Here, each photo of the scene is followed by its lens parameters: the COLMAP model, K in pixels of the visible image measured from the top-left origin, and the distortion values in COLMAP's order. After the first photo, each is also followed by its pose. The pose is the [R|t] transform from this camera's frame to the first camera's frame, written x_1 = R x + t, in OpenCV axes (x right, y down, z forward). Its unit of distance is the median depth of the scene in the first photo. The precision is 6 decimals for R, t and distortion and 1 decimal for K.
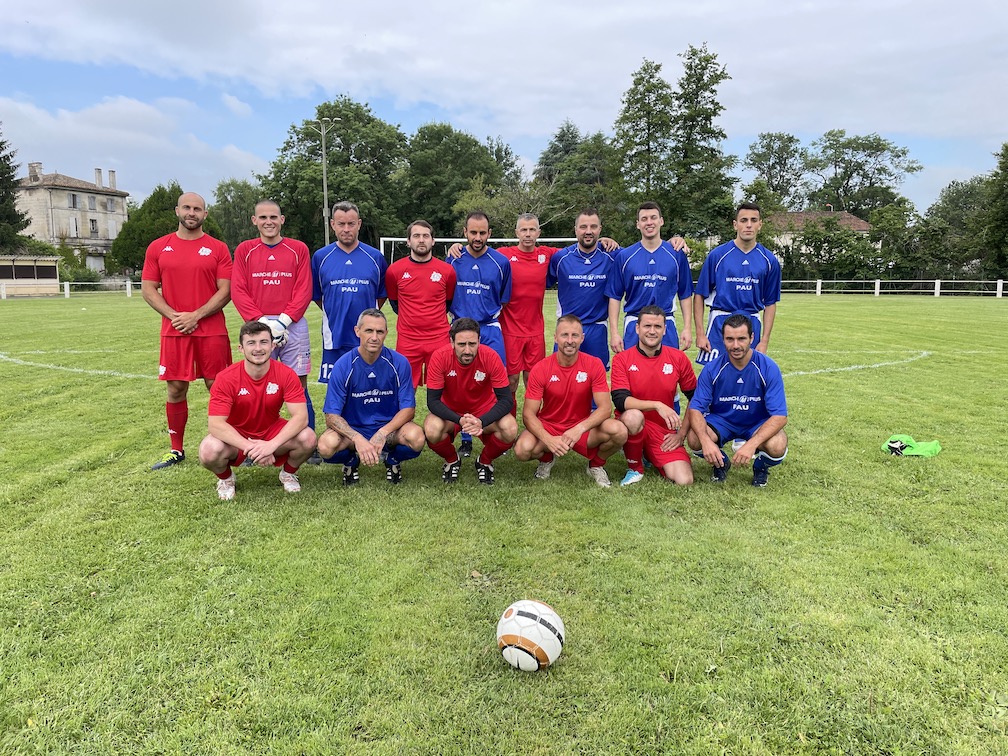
lens RADIAL K [[754.6, 0, 506.3], [0, 754.6, 378.2], [0, 0, 1]] dist [0.095120, -0.116122]
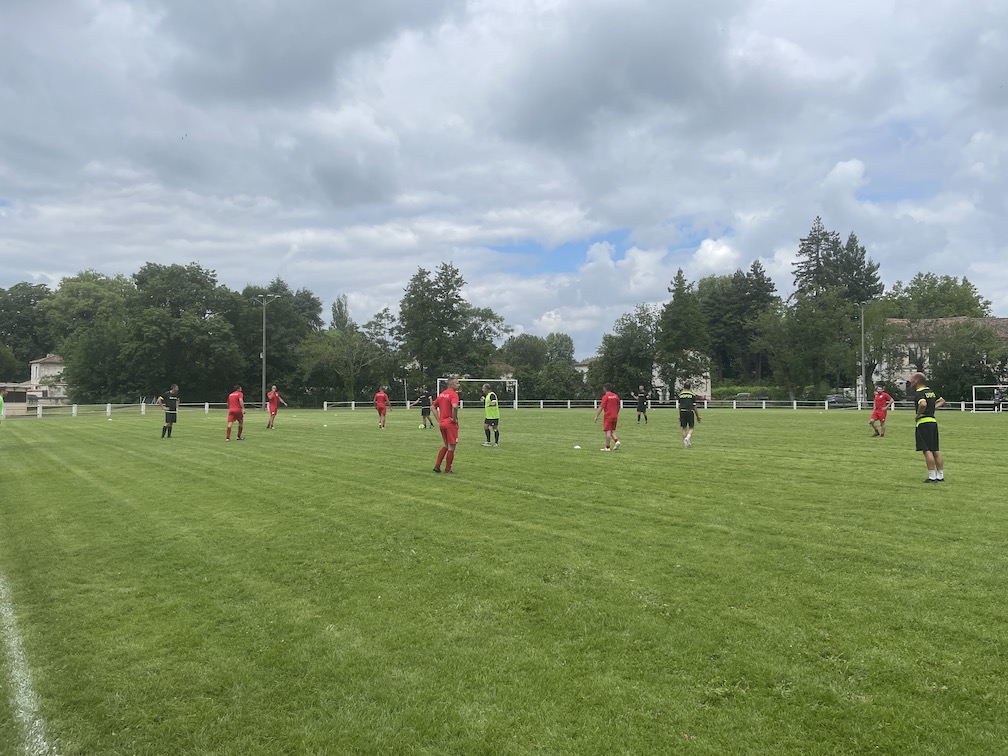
lens RADIAL K [[754.6, 0, 502.1], [0, 754.6, 371.7], [0, 0, 1]] dist [0.095120, -0.116122]
pose [[0.824497, 0.017880, 0.565584, -0.543826], [0.077963, 0.986379, -0.144837, 0.047935], [-0.560470, 0.163513, 0.811873, -0.349709]]
